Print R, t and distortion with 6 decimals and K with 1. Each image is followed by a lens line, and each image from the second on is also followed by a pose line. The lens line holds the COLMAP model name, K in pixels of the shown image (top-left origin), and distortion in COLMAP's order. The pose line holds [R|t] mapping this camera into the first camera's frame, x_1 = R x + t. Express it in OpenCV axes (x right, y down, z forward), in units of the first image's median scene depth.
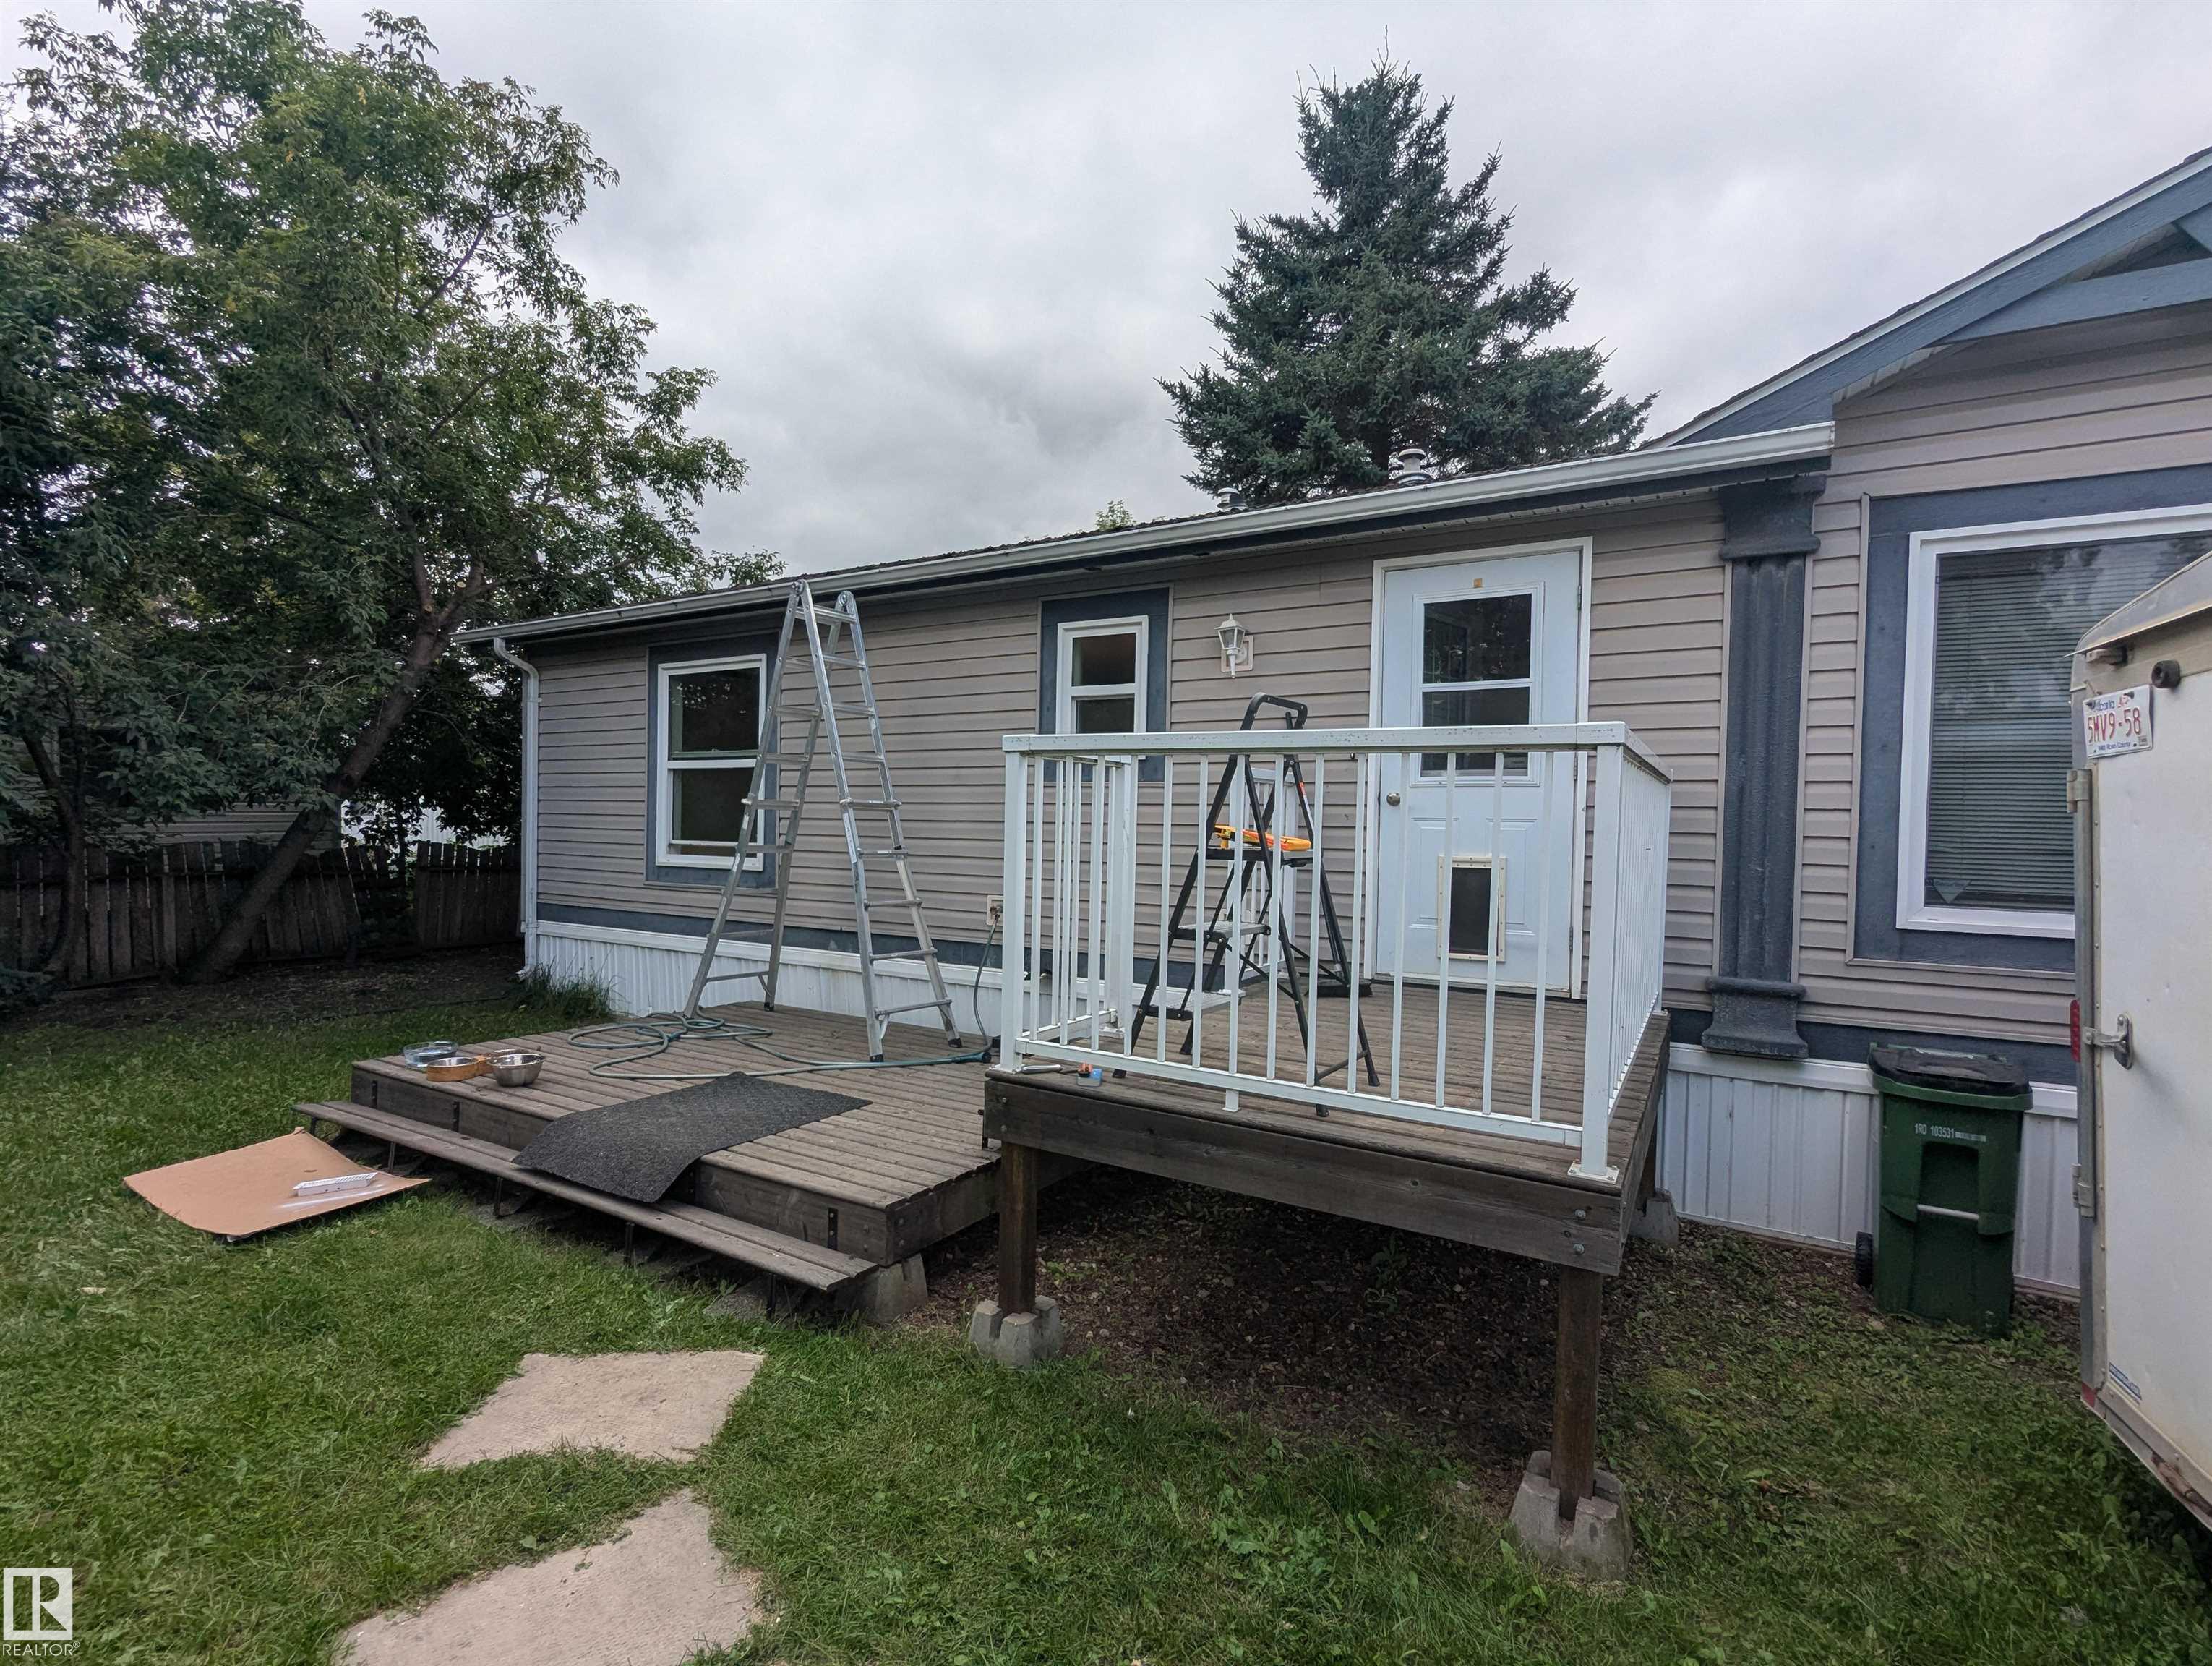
lens RADIAL K [[1040.7, 0, 1110.1], [0, 1040.7, 838.4], [0, 0, 1]] dist [-0.001214, 0.000389]
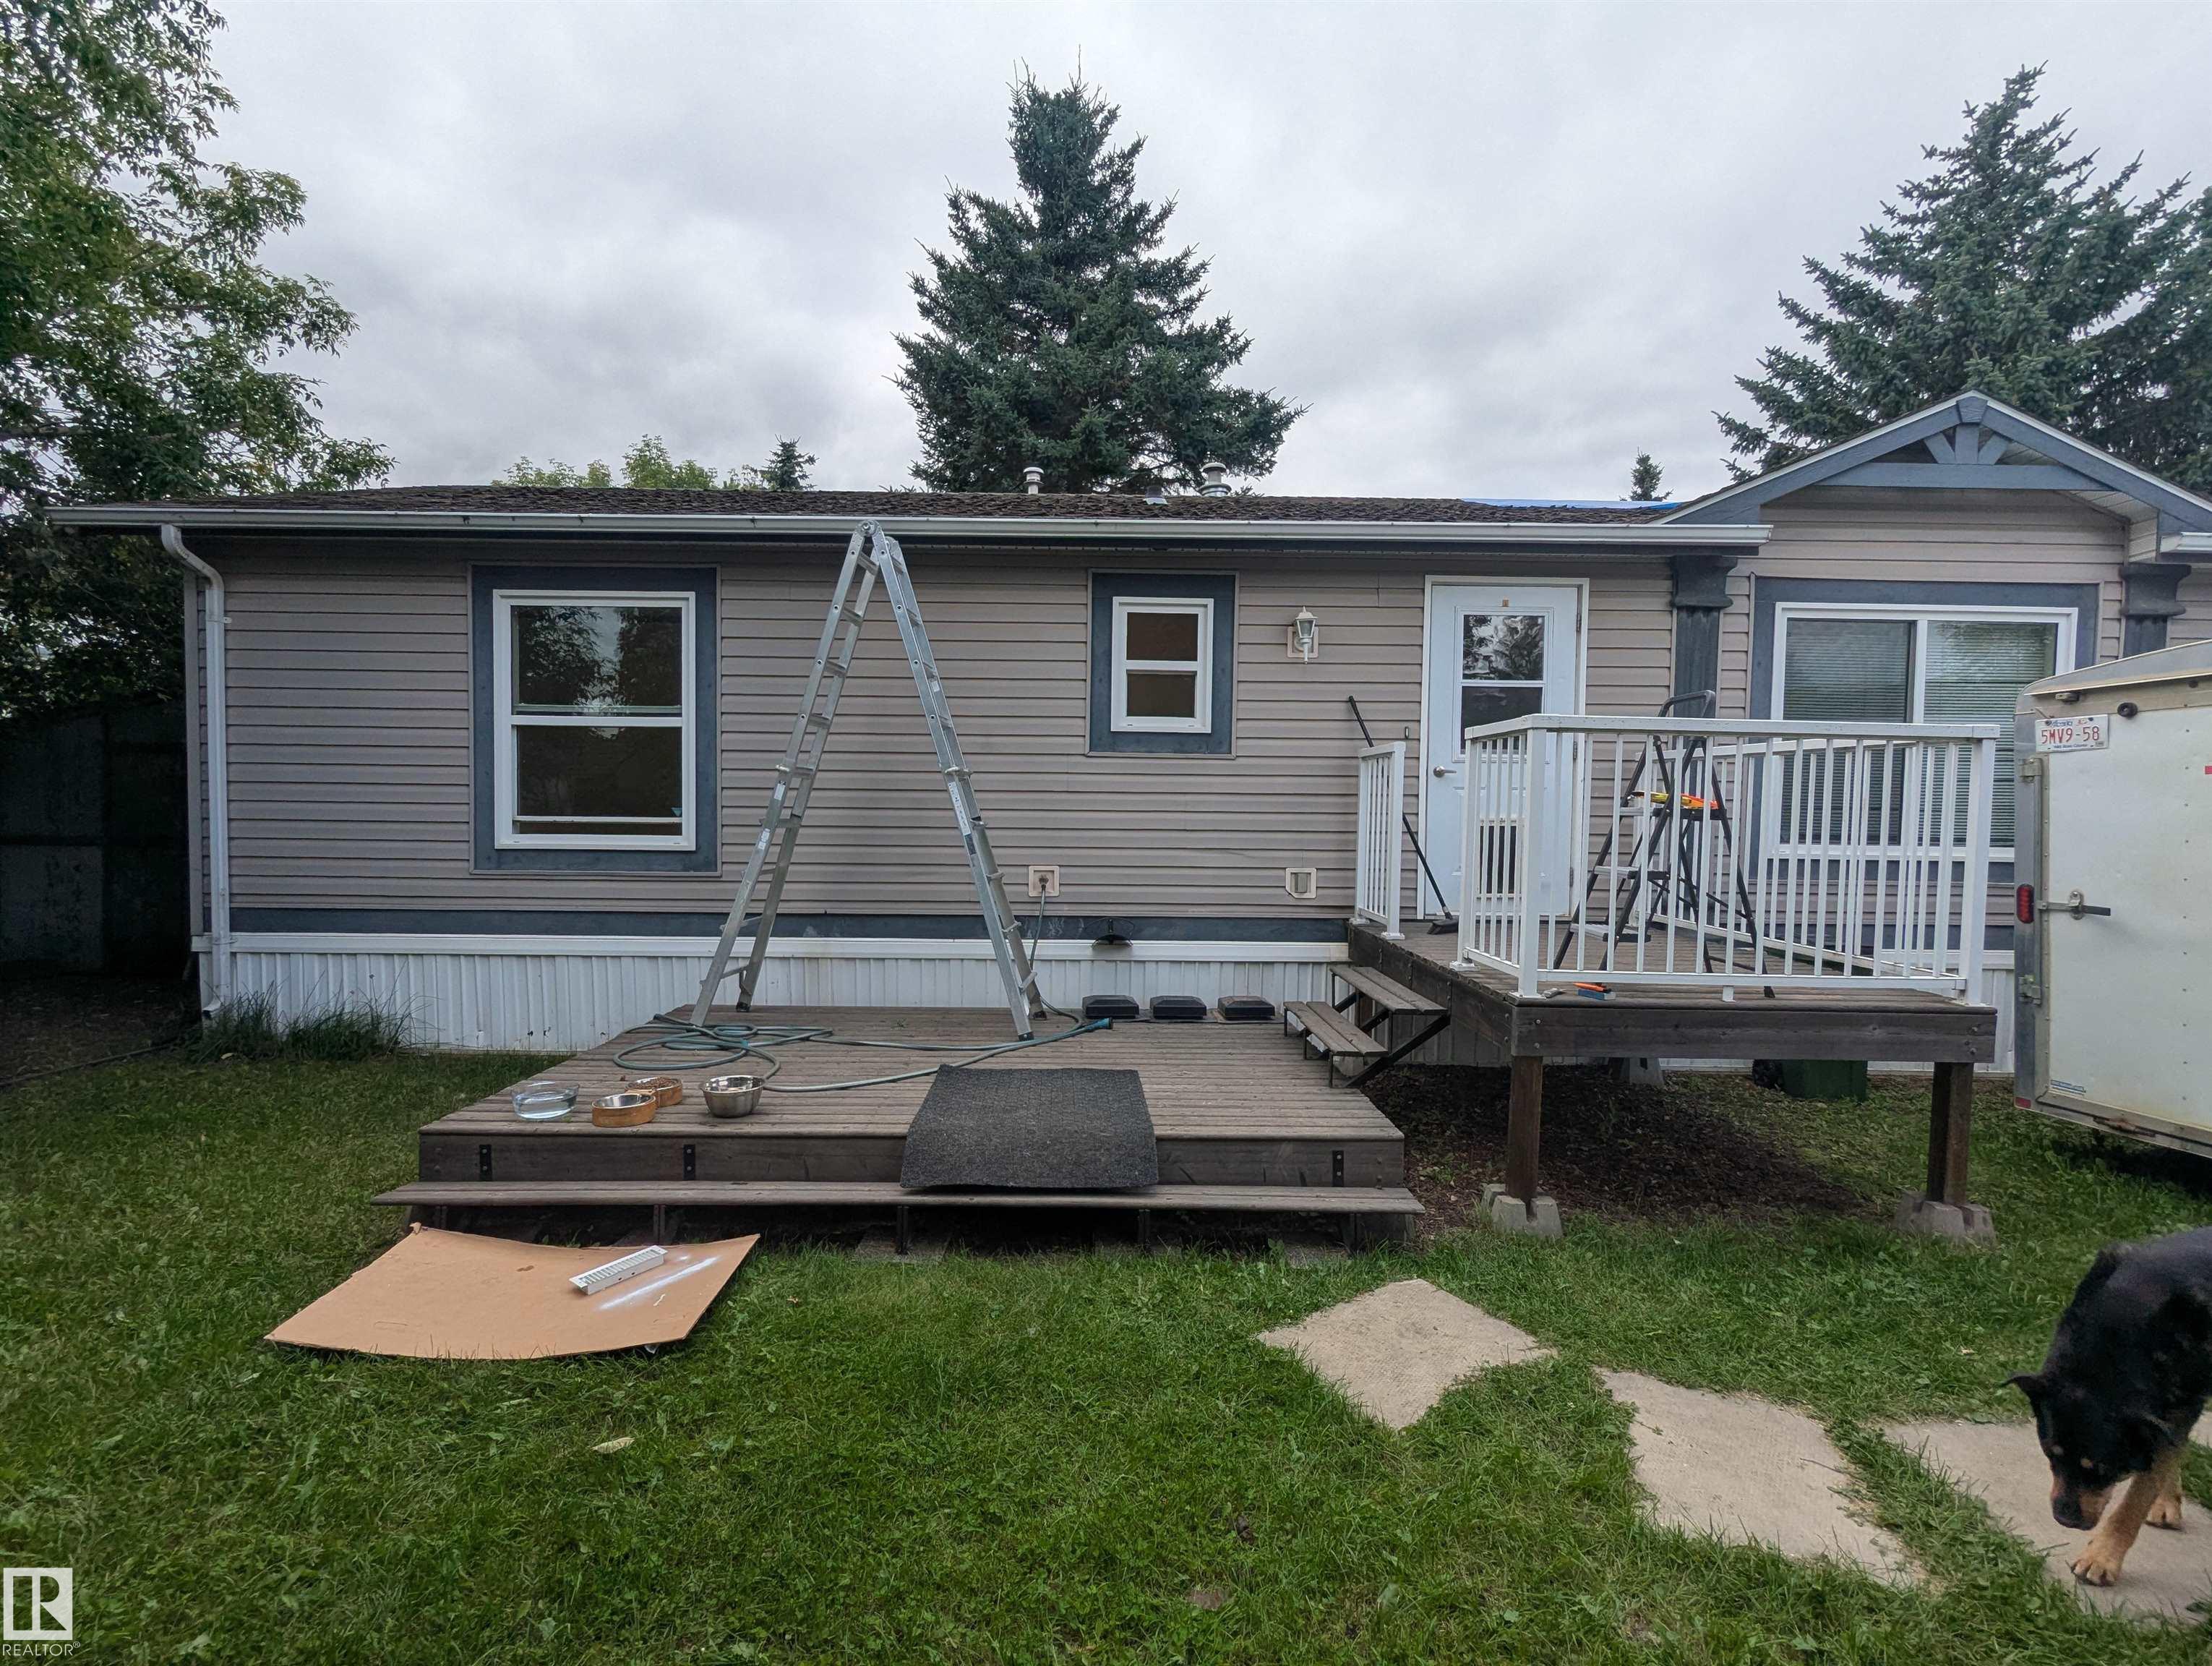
lens RADIAL K [[1038.5, 0, 1105.5], [0, 1038.5, 842.0], [0, 0, 1]] dist [-0.002068, -0.000101]
pose [[0.853497, -0.026654, 0.520416, -0.689044], [0.011505, 0.999411, 0.032319, 0.001059], [-0.520971, -0.021596, 0.853301, 0.150260]]
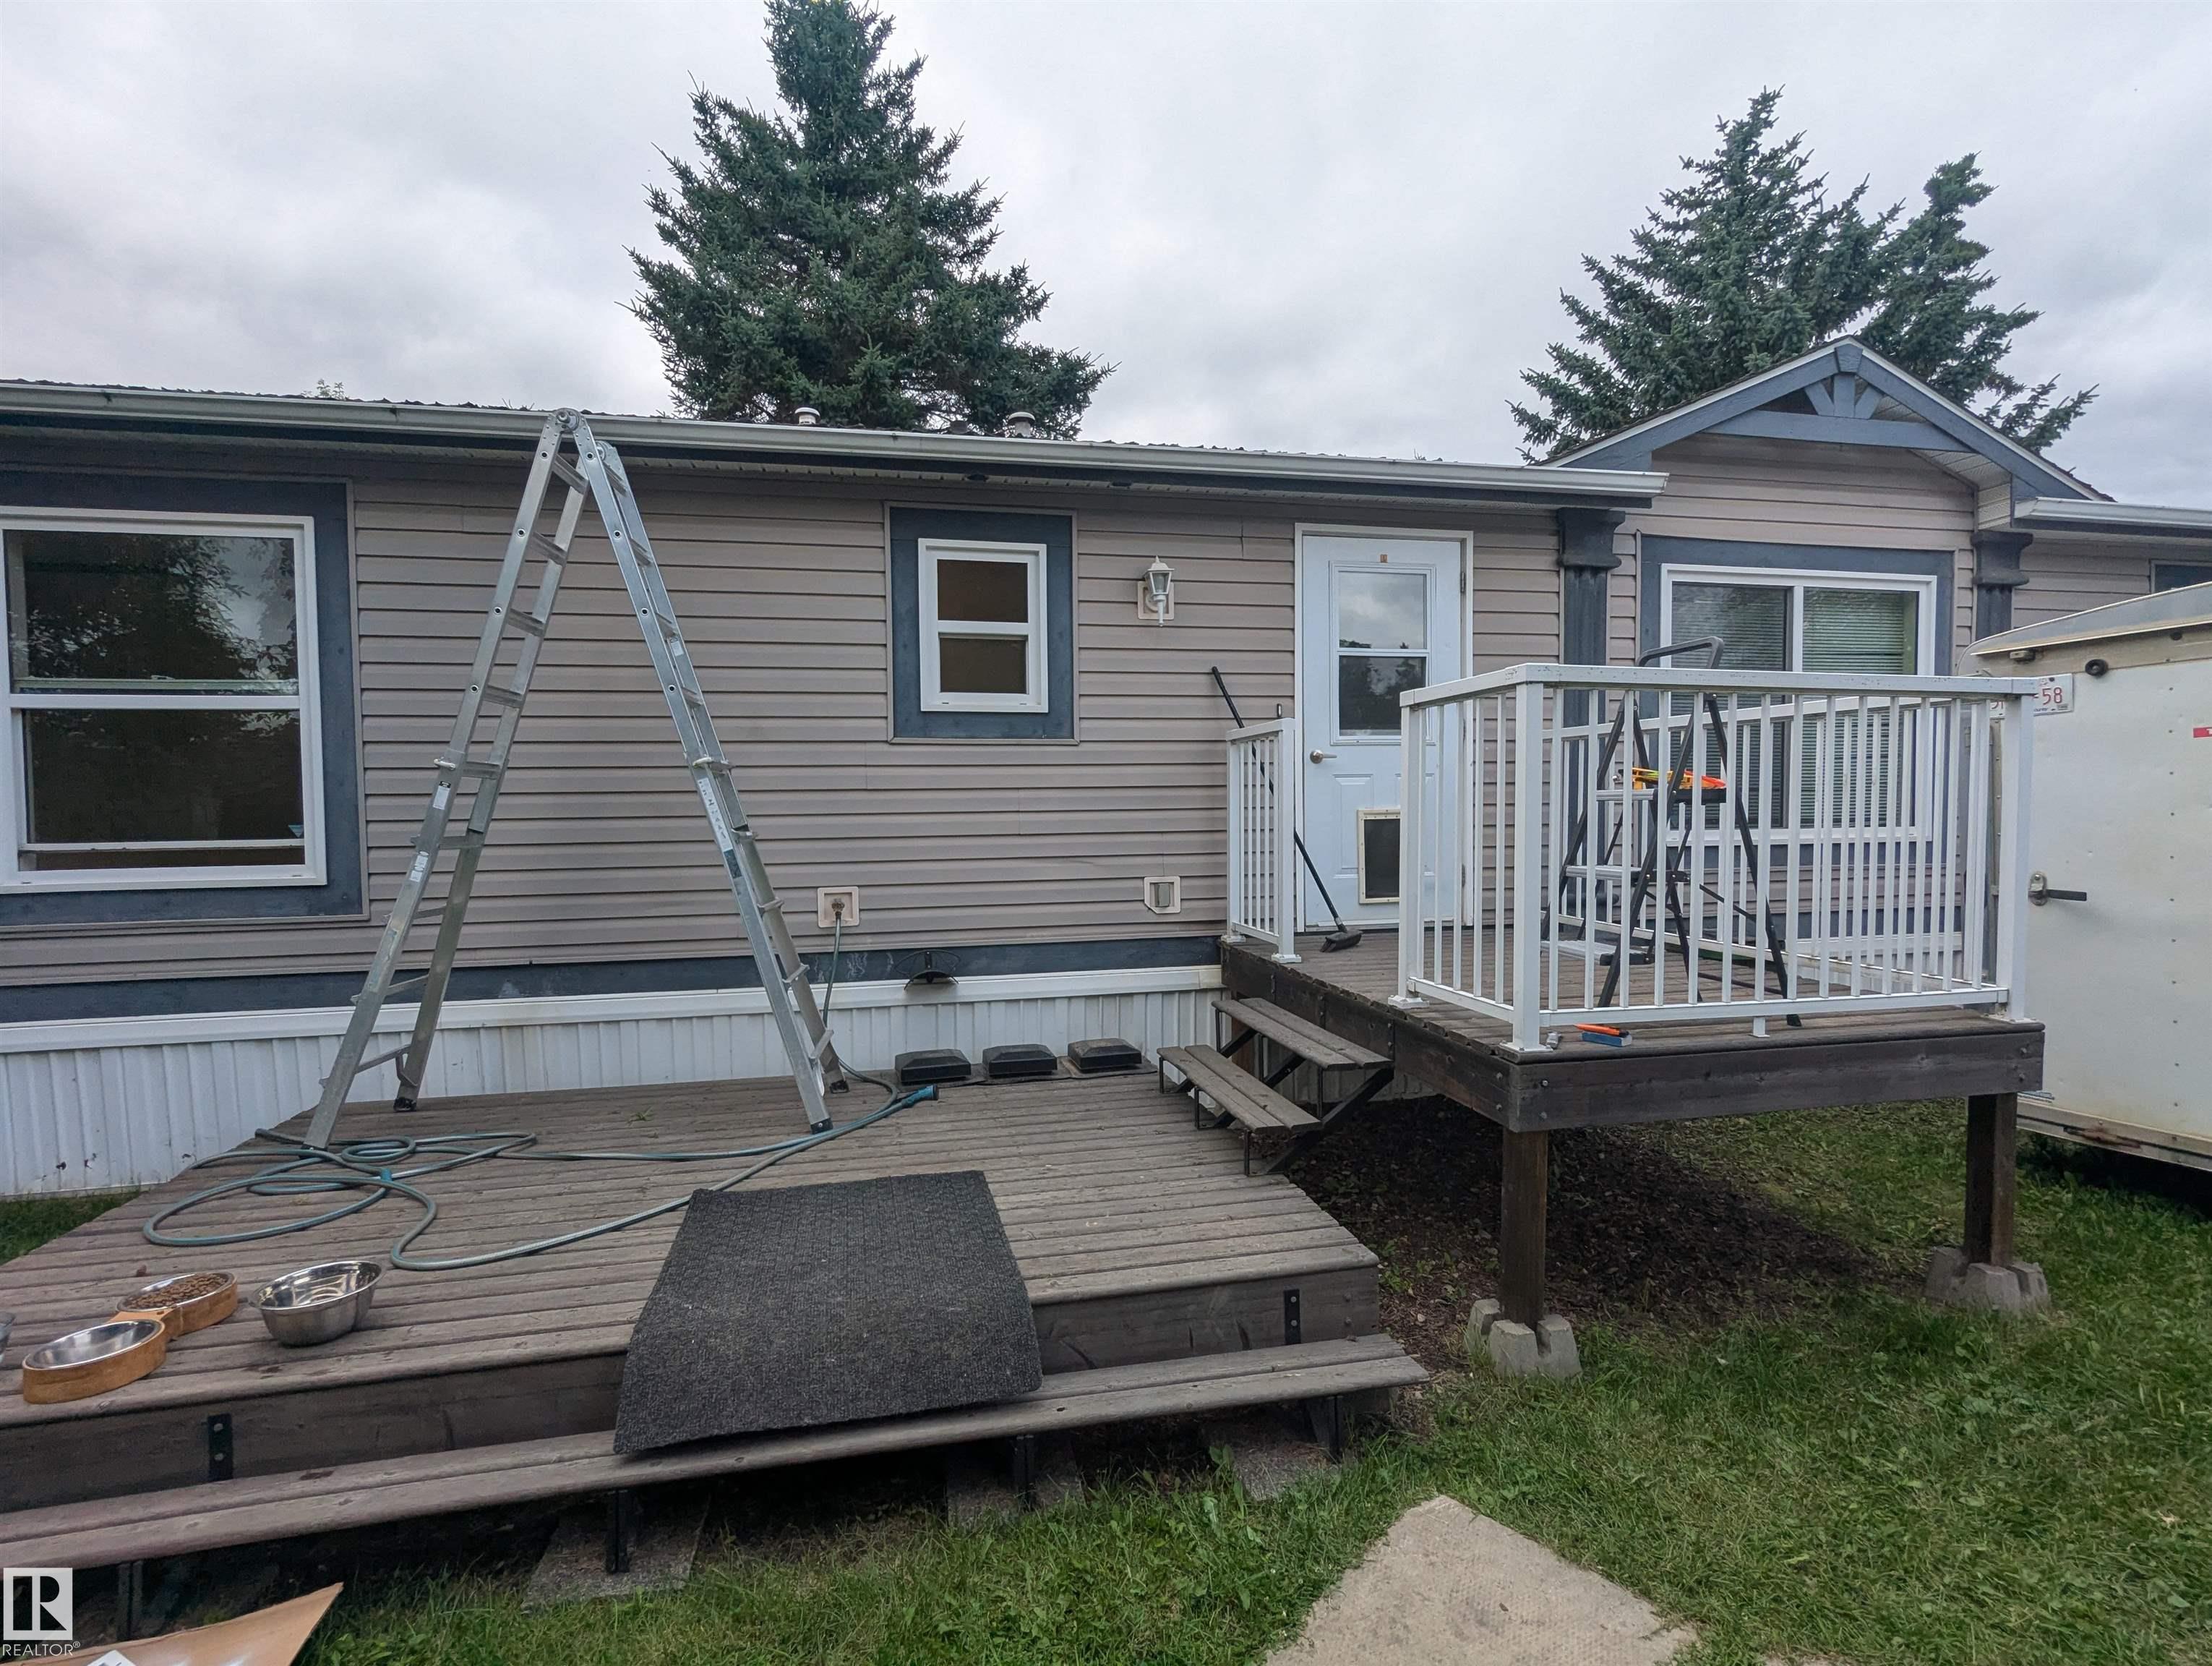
lens RADIAL K [[1043.0, 0, 1105.5], [0, 1043.0, 842.7], [0, 0, 1]] dist [-0.000313, -0.000450]
pose [[0.732987, -0.051197, 0.678313, -0.578495], [0.037008, 0.998688, 0.035387, 0.003235], [-0.679235, -0.000835, 0.733920, 0.368315]]
